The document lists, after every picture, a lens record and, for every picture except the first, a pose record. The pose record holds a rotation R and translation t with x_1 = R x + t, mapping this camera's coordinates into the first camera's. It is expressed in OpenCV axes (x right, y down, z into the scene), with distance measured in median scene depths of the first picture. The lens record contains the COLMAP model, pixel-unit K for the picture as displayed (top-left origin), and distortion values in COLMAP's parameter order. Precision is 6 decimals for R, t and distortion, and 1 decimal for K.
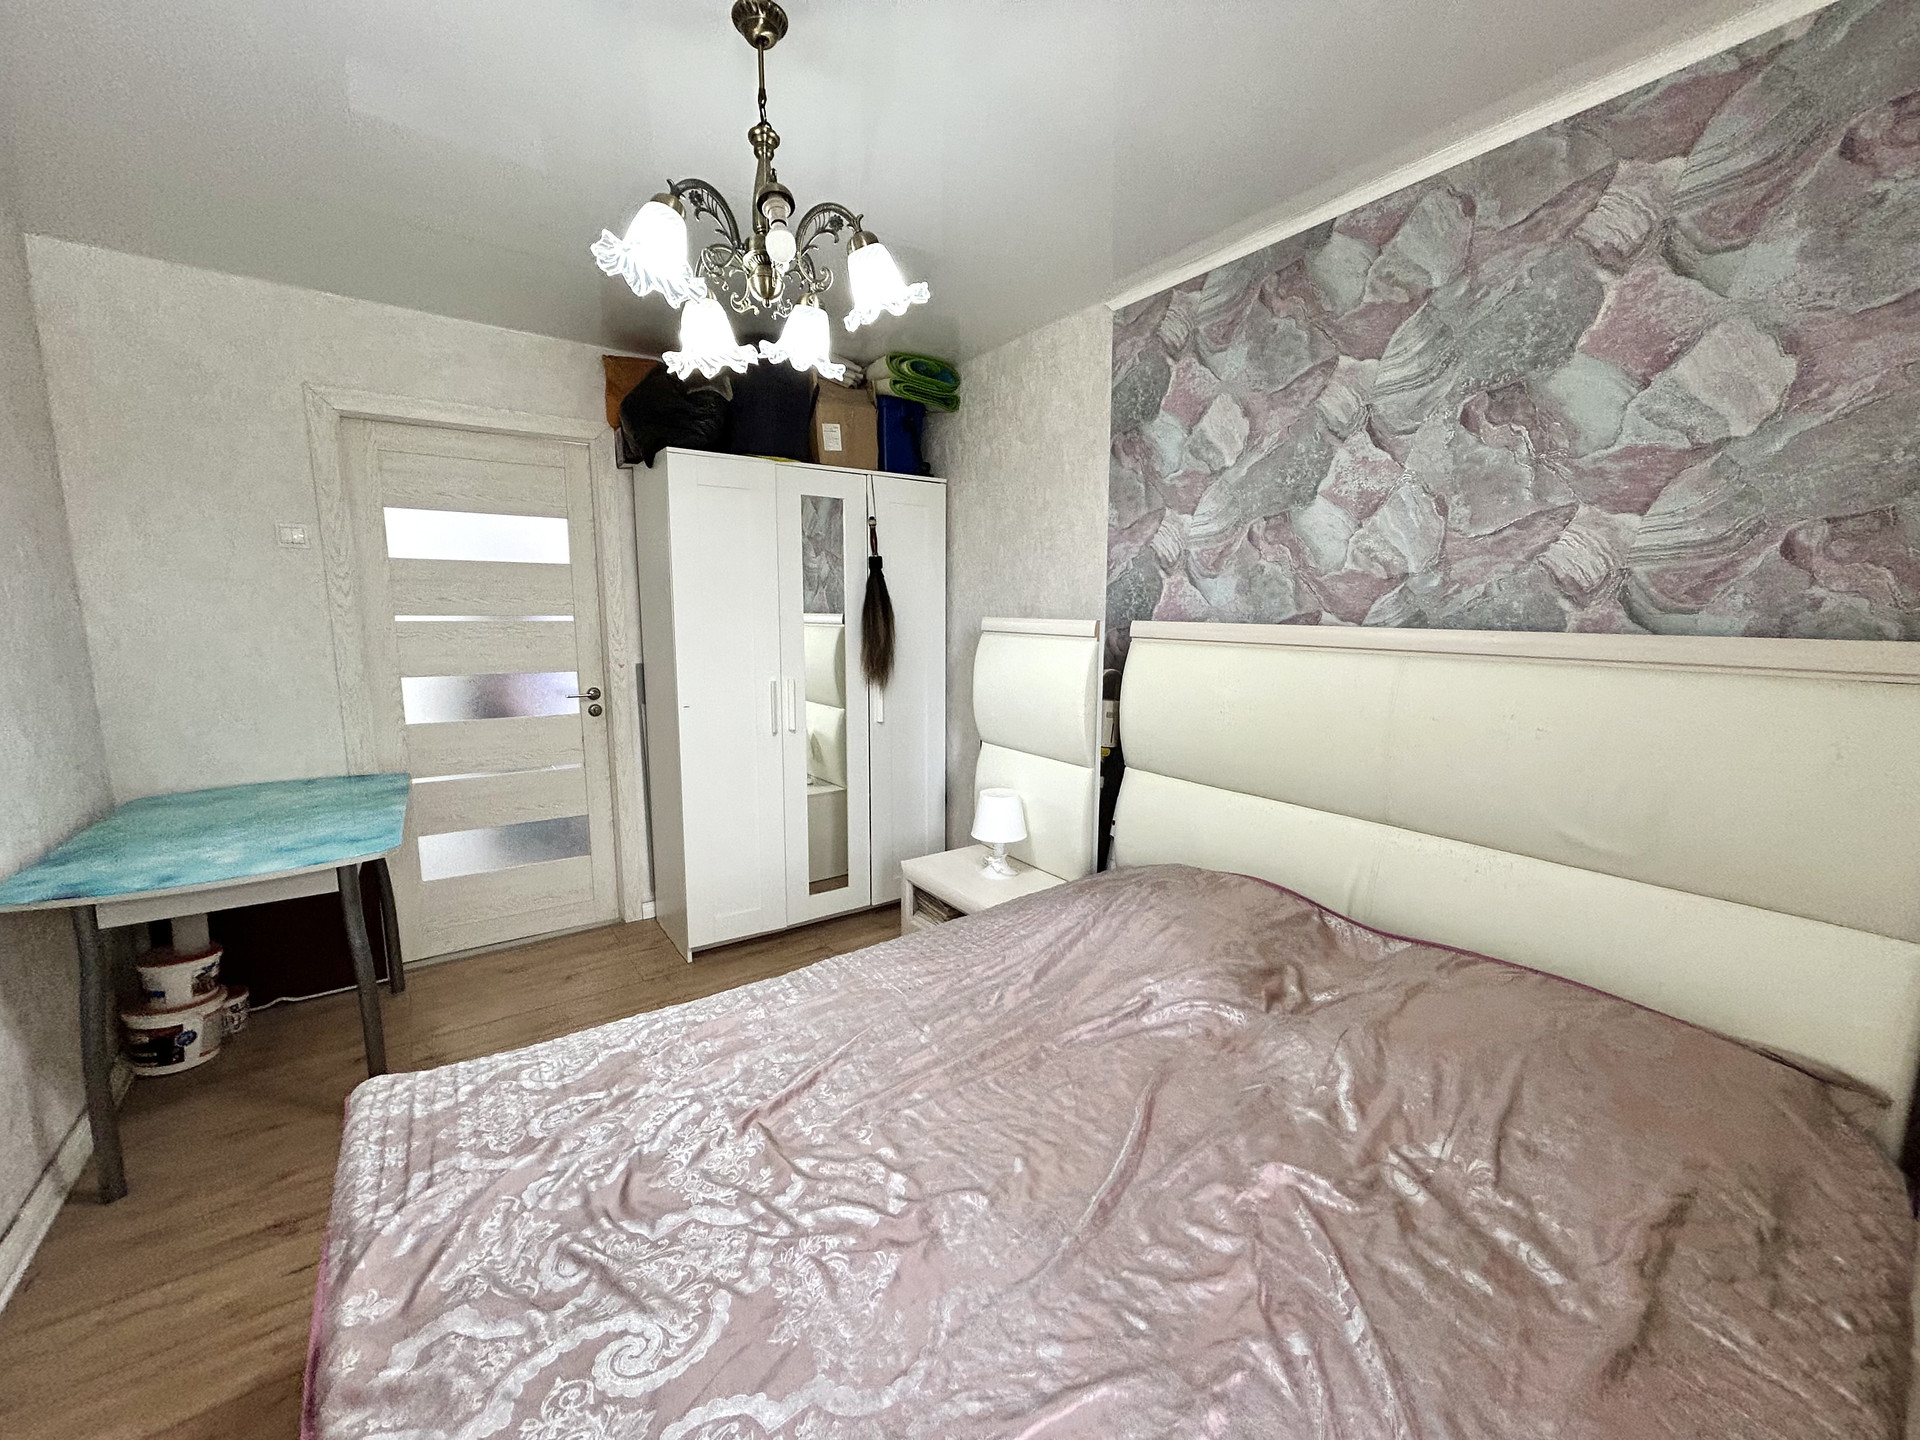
lens RADIAL K [[768.0, 0, 960.0], [0, 768.0, 720.0], [0, 0, 1]] dist [-0.002584, 0.000785]
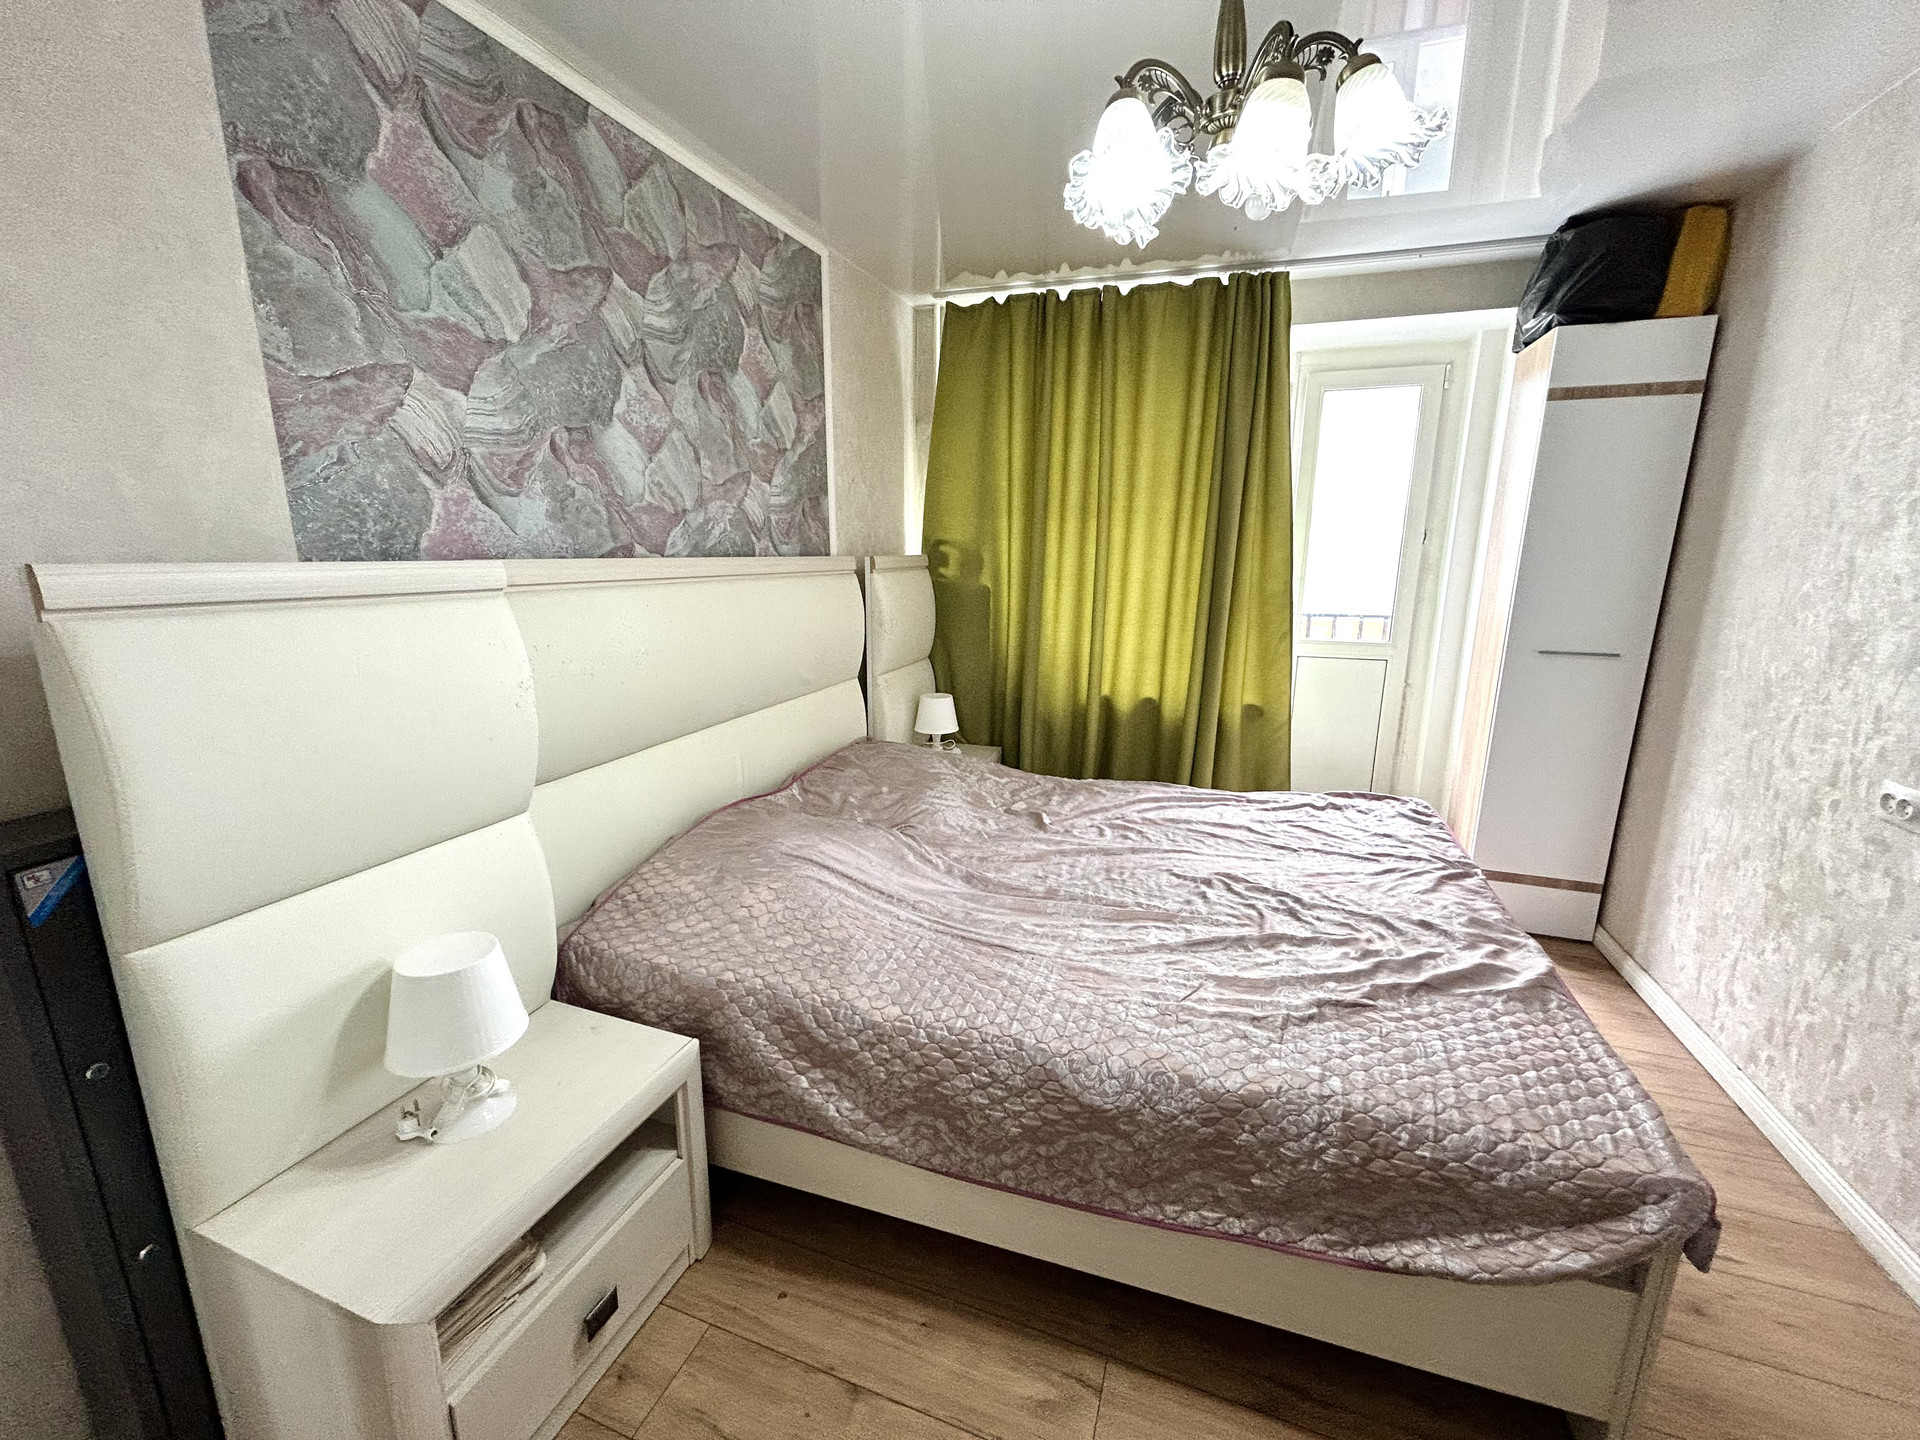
lens RADIAL K [[768.0, 0, 960.0], [0, 768.0, 720.0], [0, 0, 1]] dist [-0.002584, 0.000785]
pose [[-0.564369, -0.192766, 0.802701, -0.698781], [0.107932, 0.946778, 0.303251, -0.213218], [-0.818436, 0.257782, -0.513527, 1.443589]]
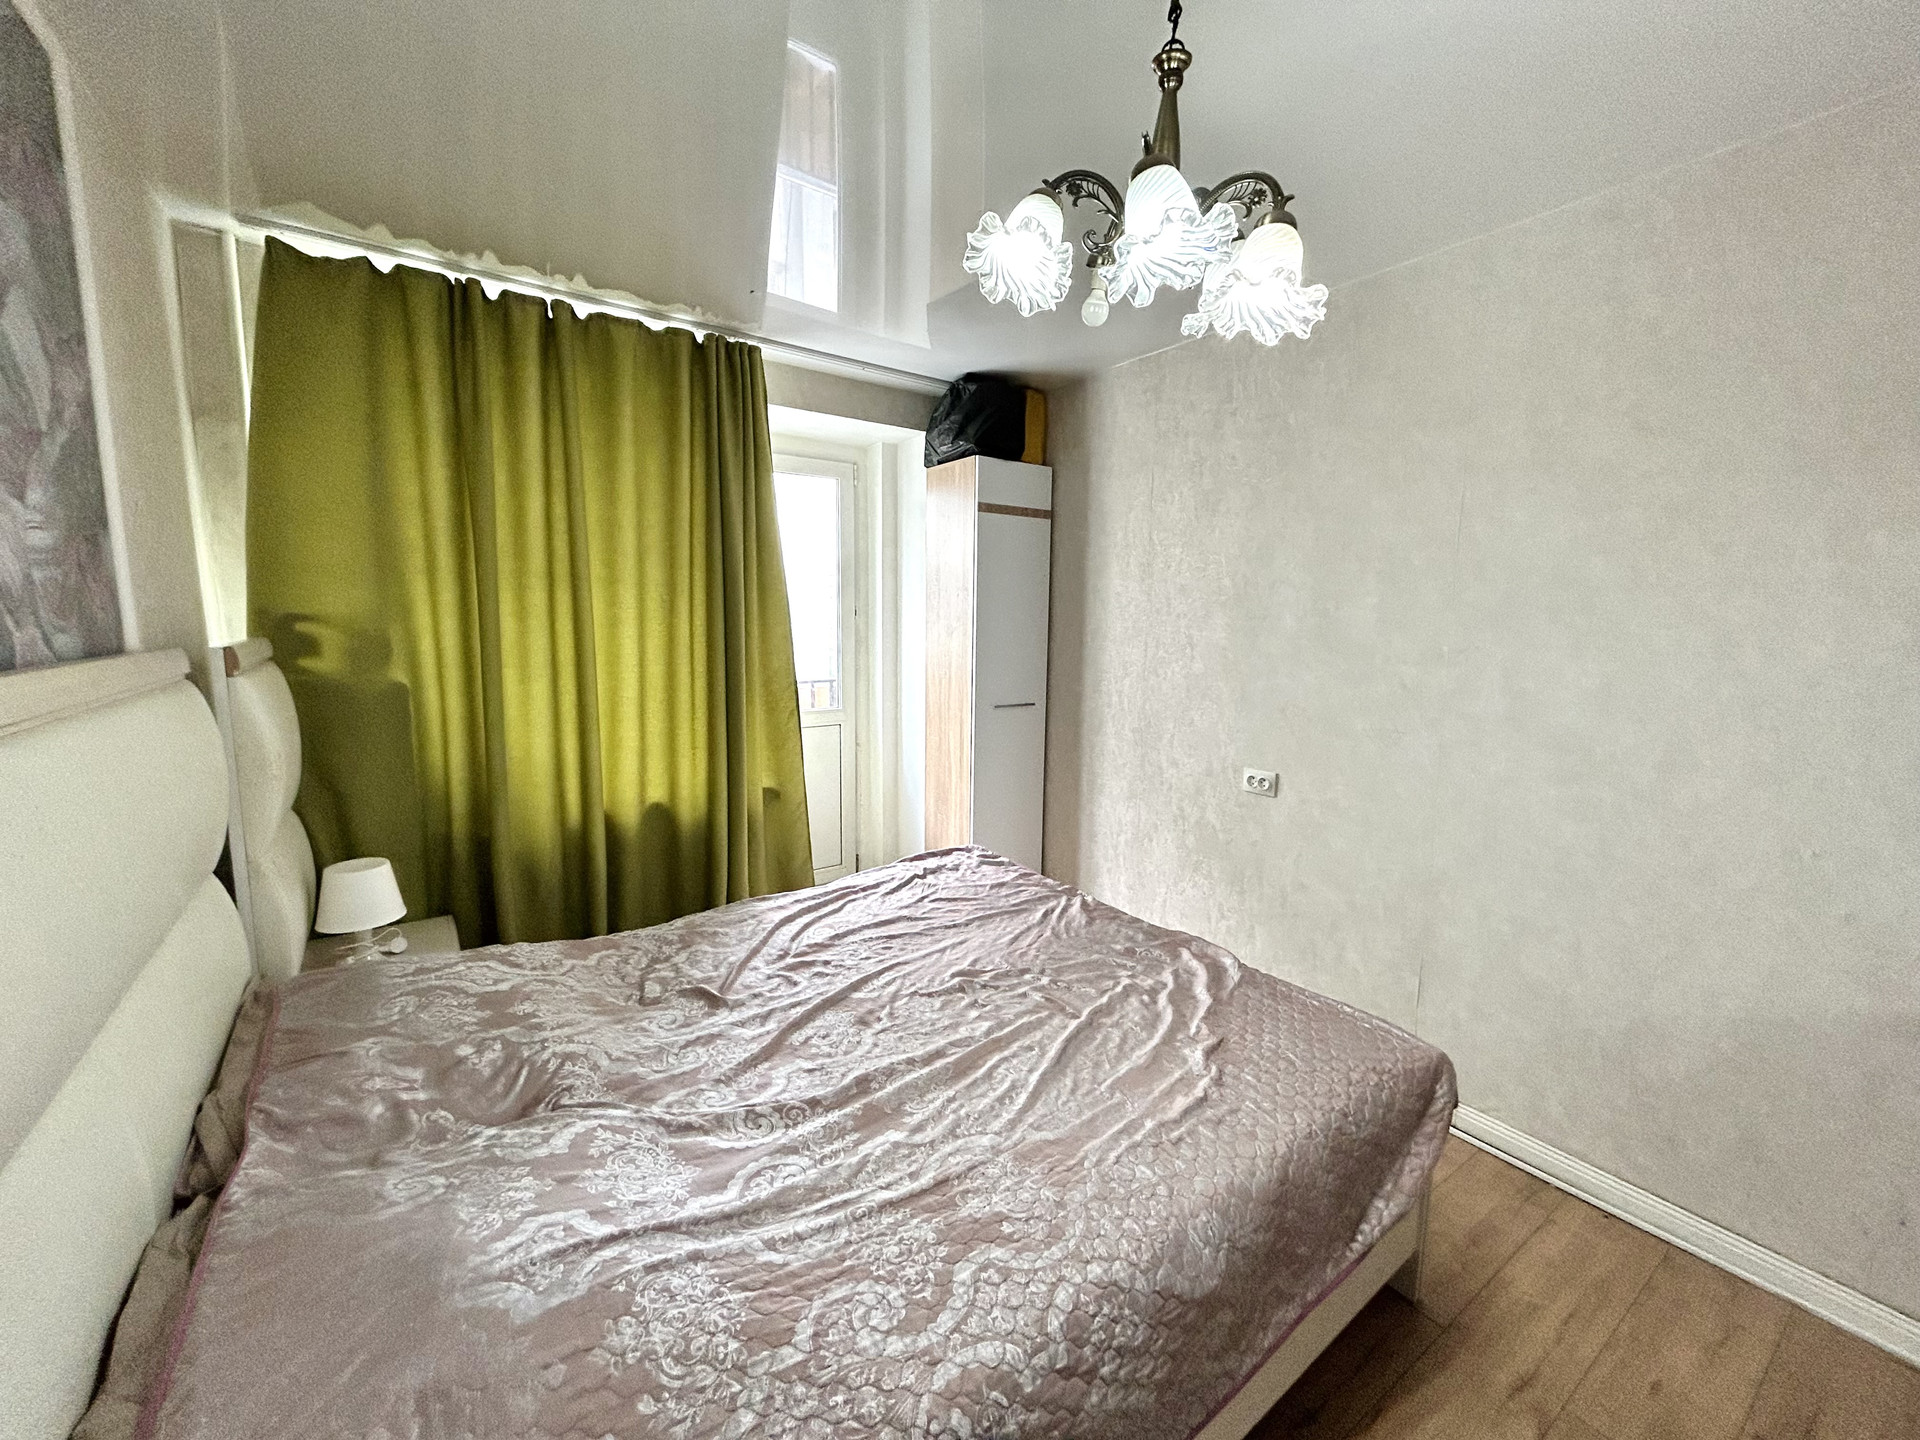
lens RADIAL K [[768.0, 0, 960.0], [0, 768.0, 720.0], [0, 0, 1]] dist [-0.002584, 0.000785]
pose [[-0.999611, -0.023506, 0.015001, -0.048906], [-0.018433, 0.960681, 0.277042, -0.253241], [-0.020923, 0.276658, -0.960741, 1.539849]]
